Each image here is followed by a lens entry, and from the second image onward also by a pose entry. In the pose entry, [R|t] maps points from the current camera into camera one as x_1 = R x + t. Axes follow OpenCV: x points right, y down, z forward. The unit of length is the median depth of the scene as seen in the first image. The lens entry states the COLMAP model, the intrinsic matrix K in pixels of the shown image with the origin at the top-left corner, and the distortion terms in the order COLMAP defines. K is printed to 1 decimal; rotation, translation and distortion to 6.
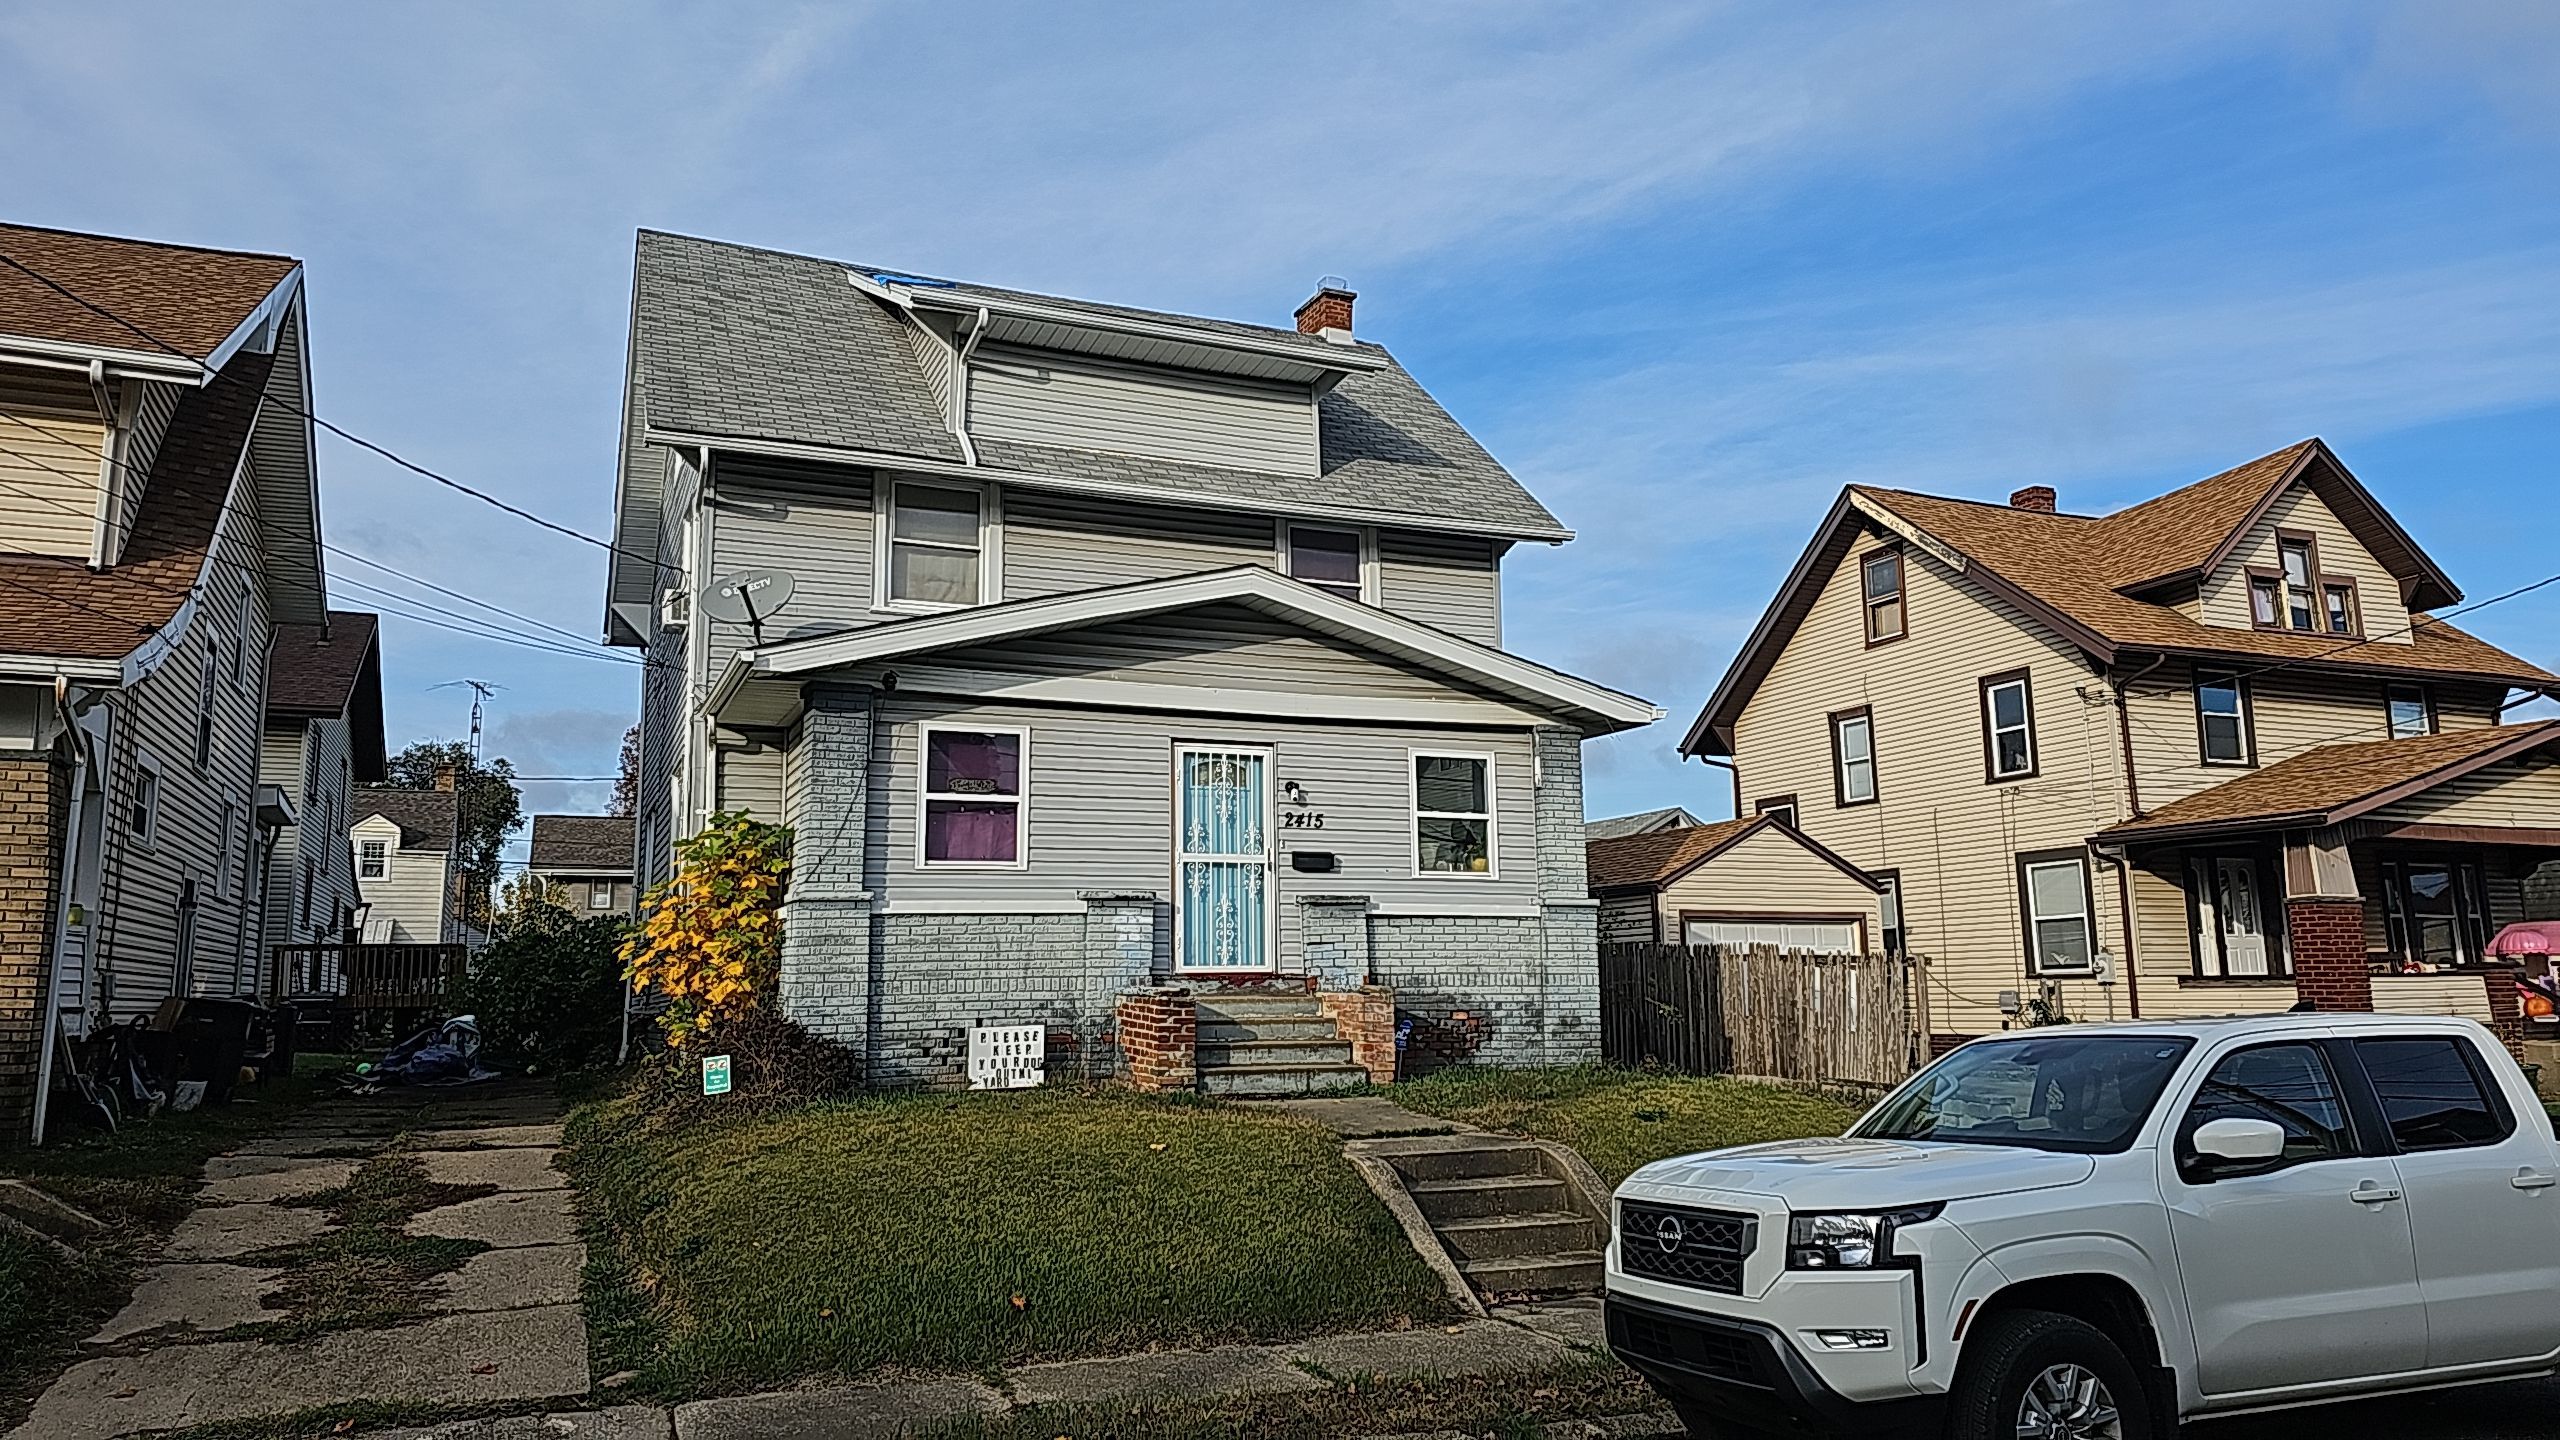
lens RADIAL K [[1701.5, 0, 1280.0], [0, 1701.5, 720.0], [0, 0, 1]] dist [0.171042, -0.000122]
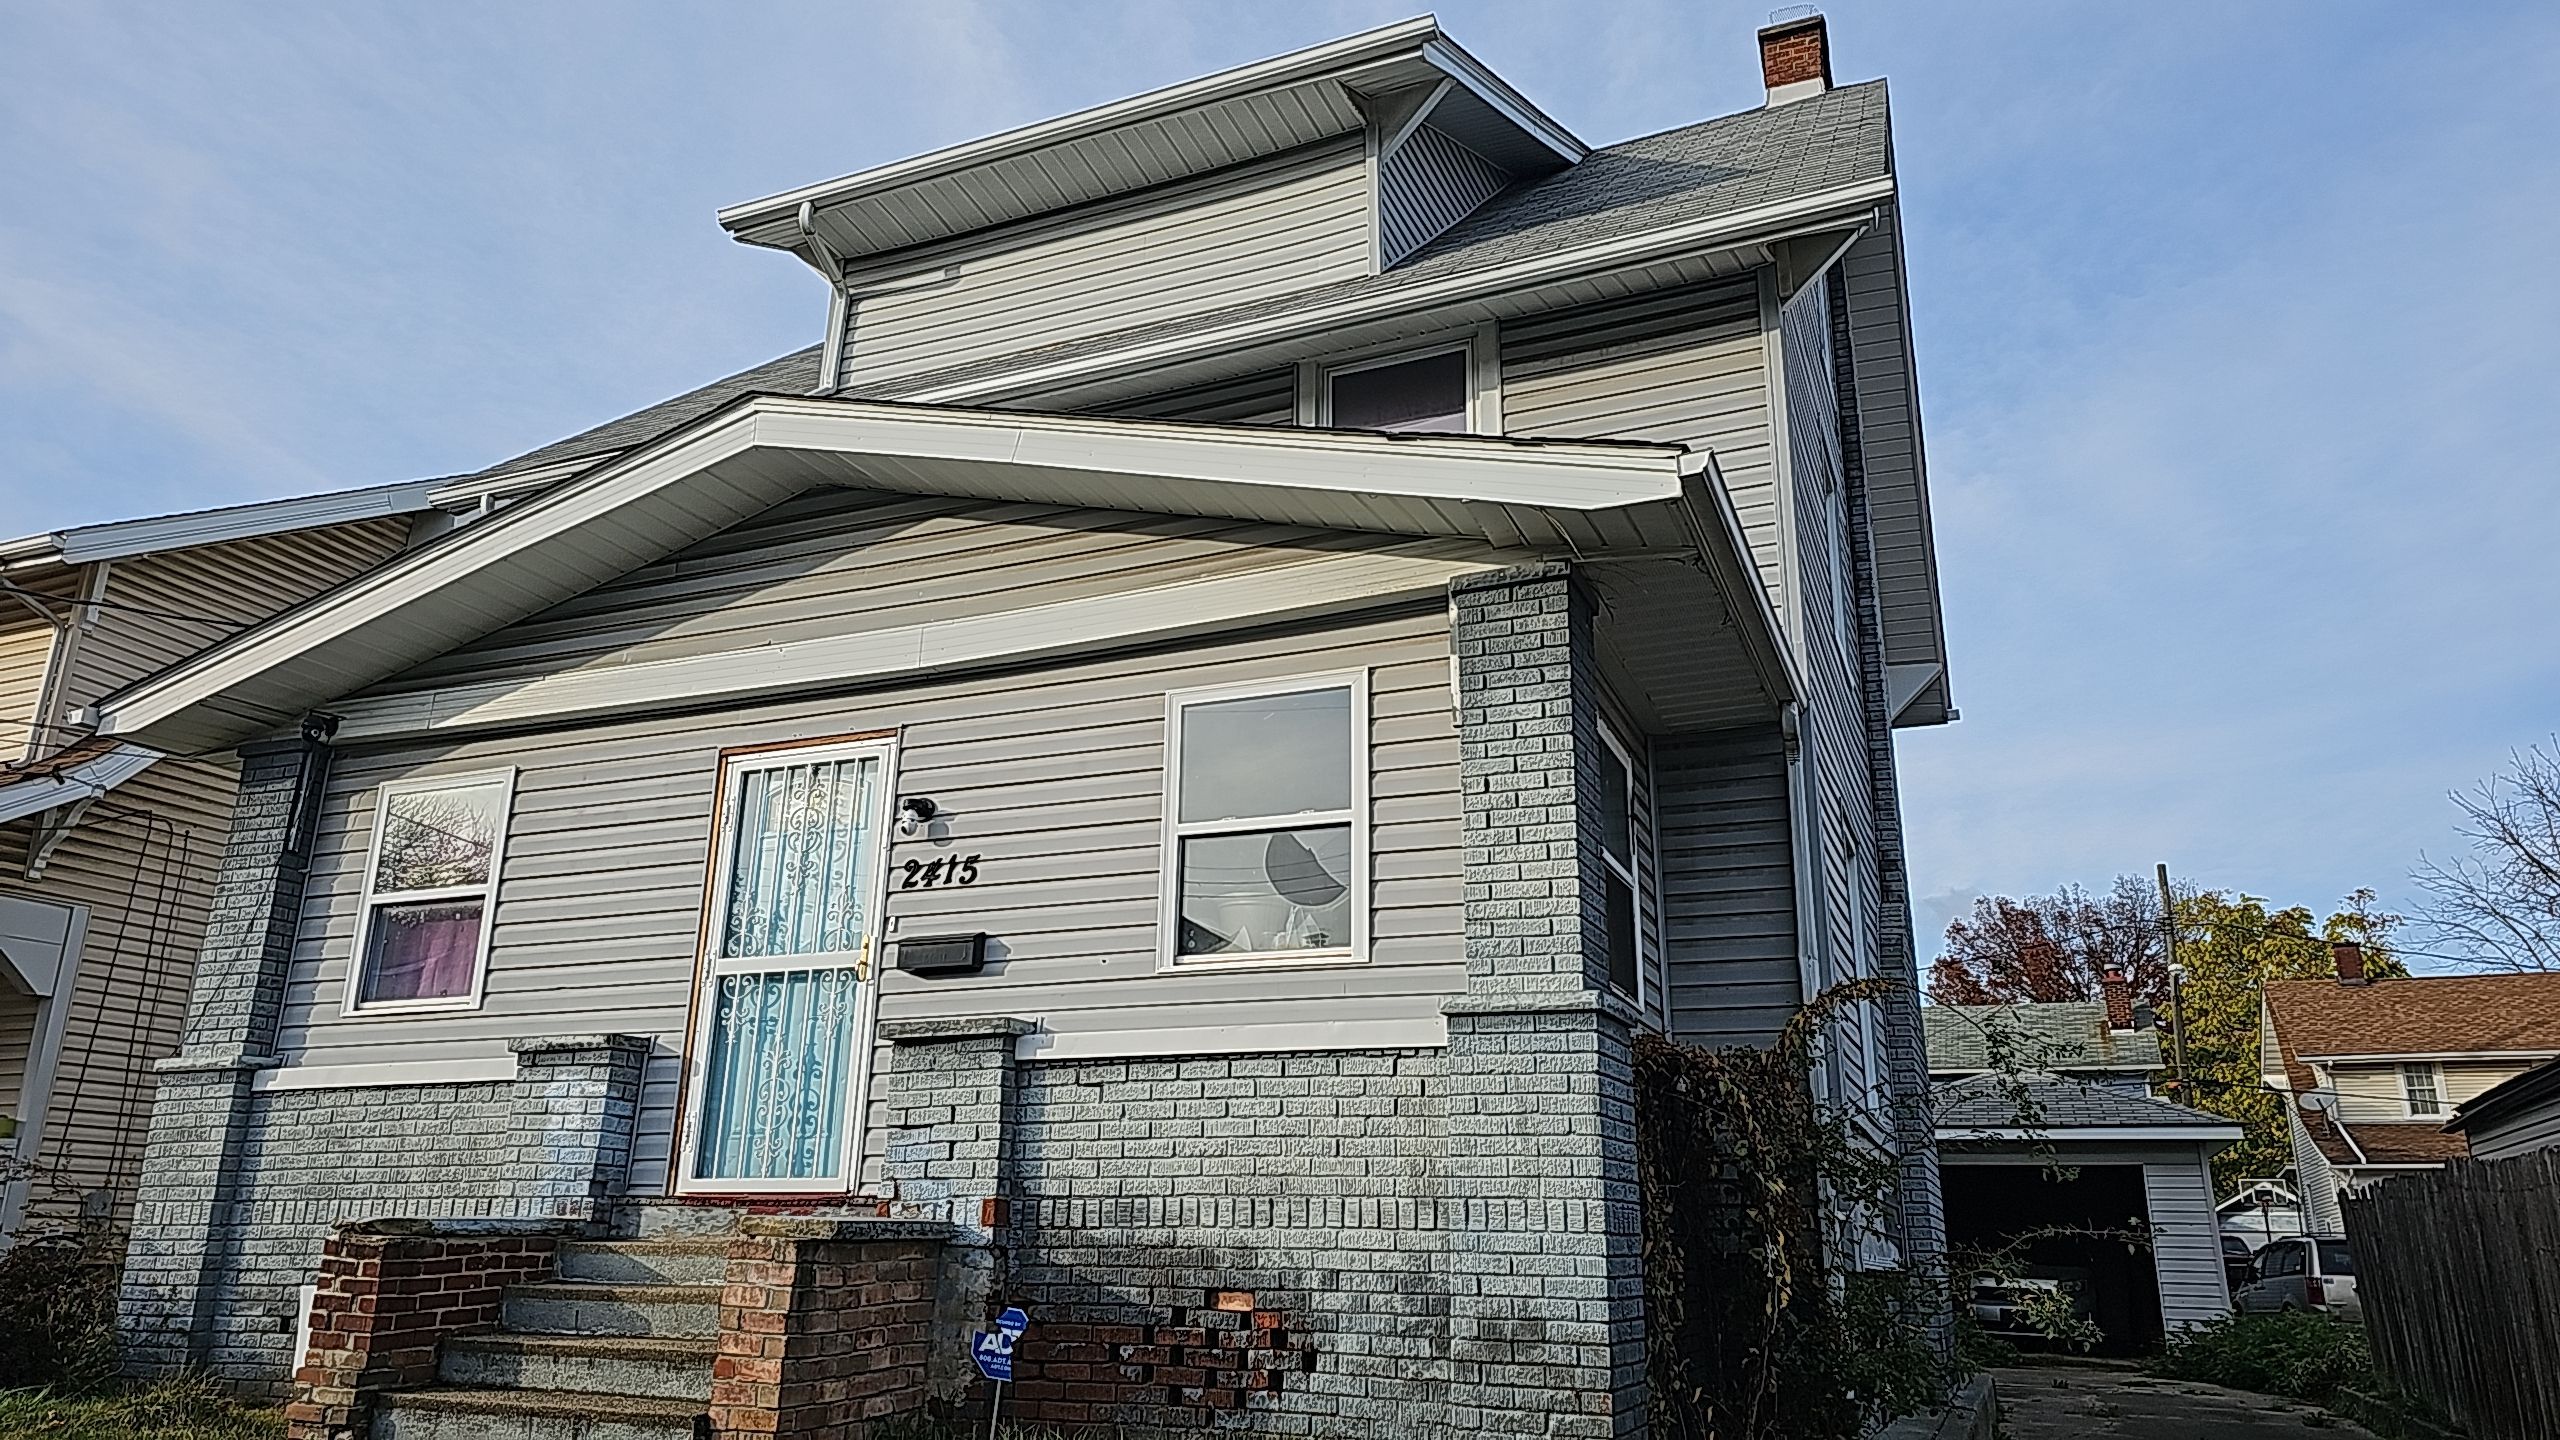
lens RADIAL K [[1711.5, 0, 1250.7], [0, 1711.5, 738.3], [0, 0, 1]] dist [0.085473, -0.079226]
pose [[0.678767, -0.188868, -0.709651, 0.437658], [0.089514, 0.980434, -0.175316, 0.117593], [0.728878, 0.055475, 0.682393, 0.741208]]
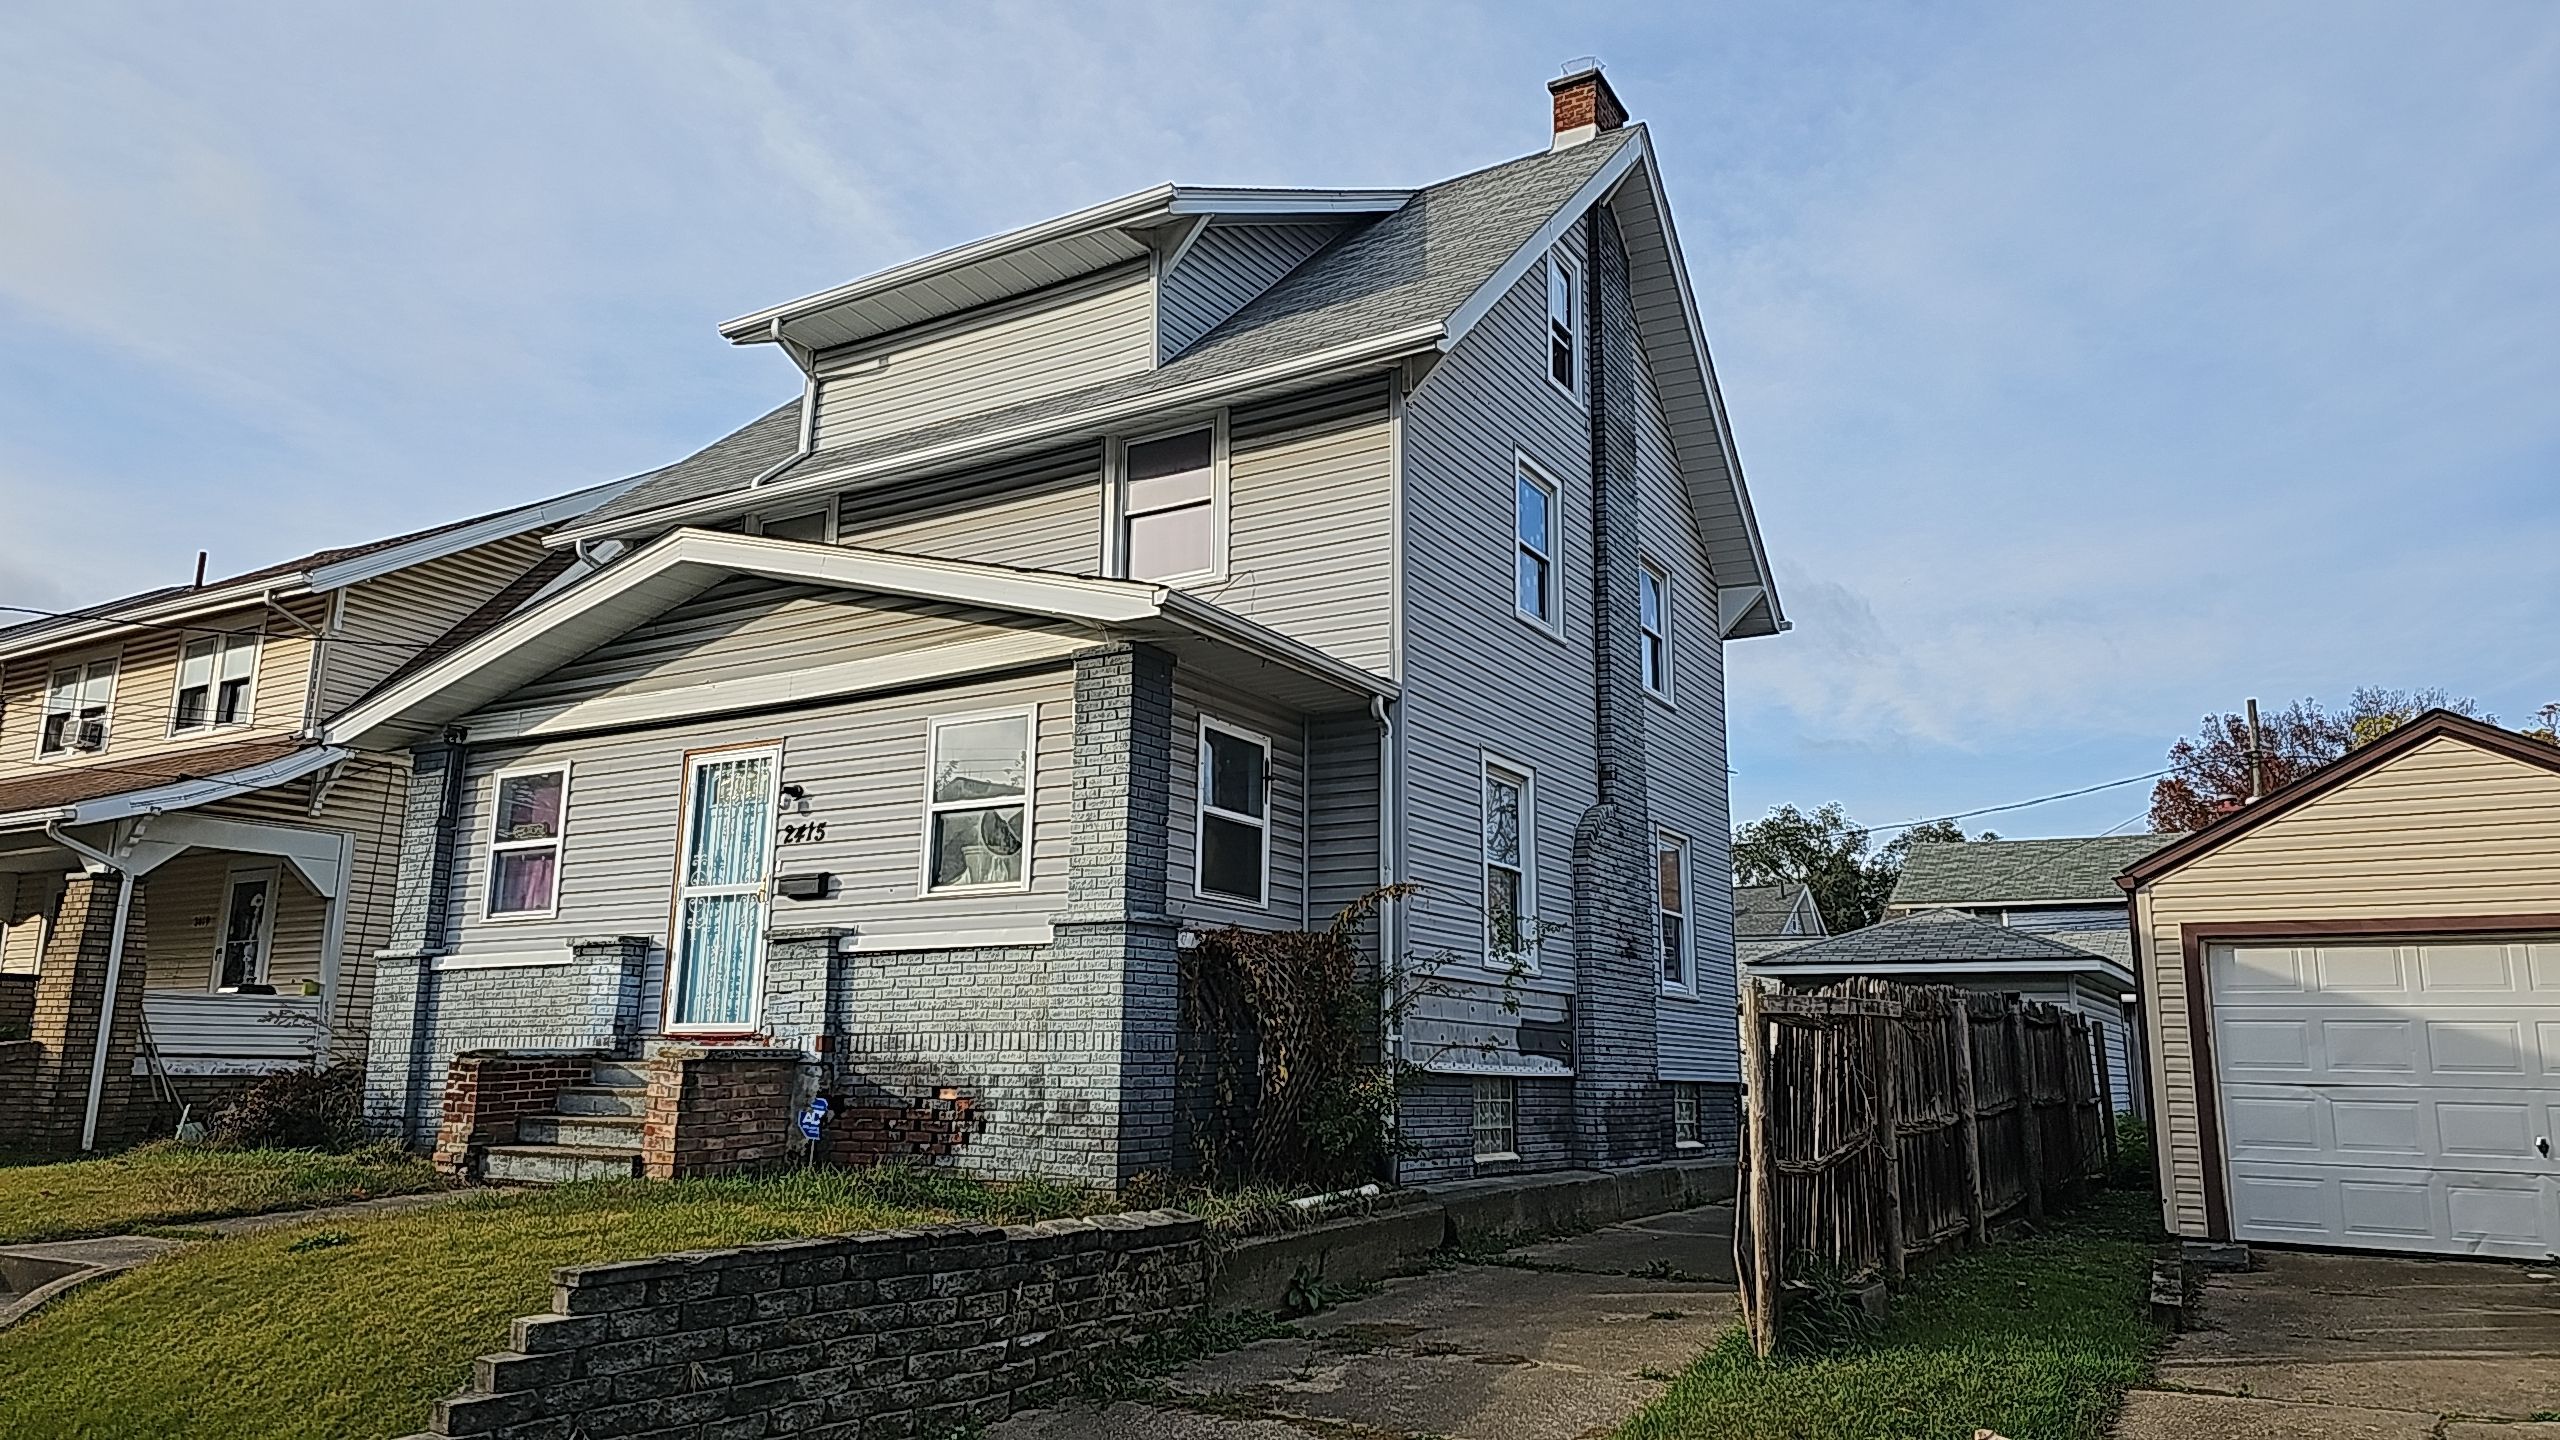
lens RADIAL K [[1711.5, 0, 1250.7], [0, 1711.5, 738.3], [0, 0, 1]] dist [0.085473, -0.079226]
pose [[0.564375, -0.140909, -0.813404, 0.777562], [0.109144, 0.989411, -0.095670, 0.114909], [0.818272, -0.034784, 0.573778, 0.734576]]
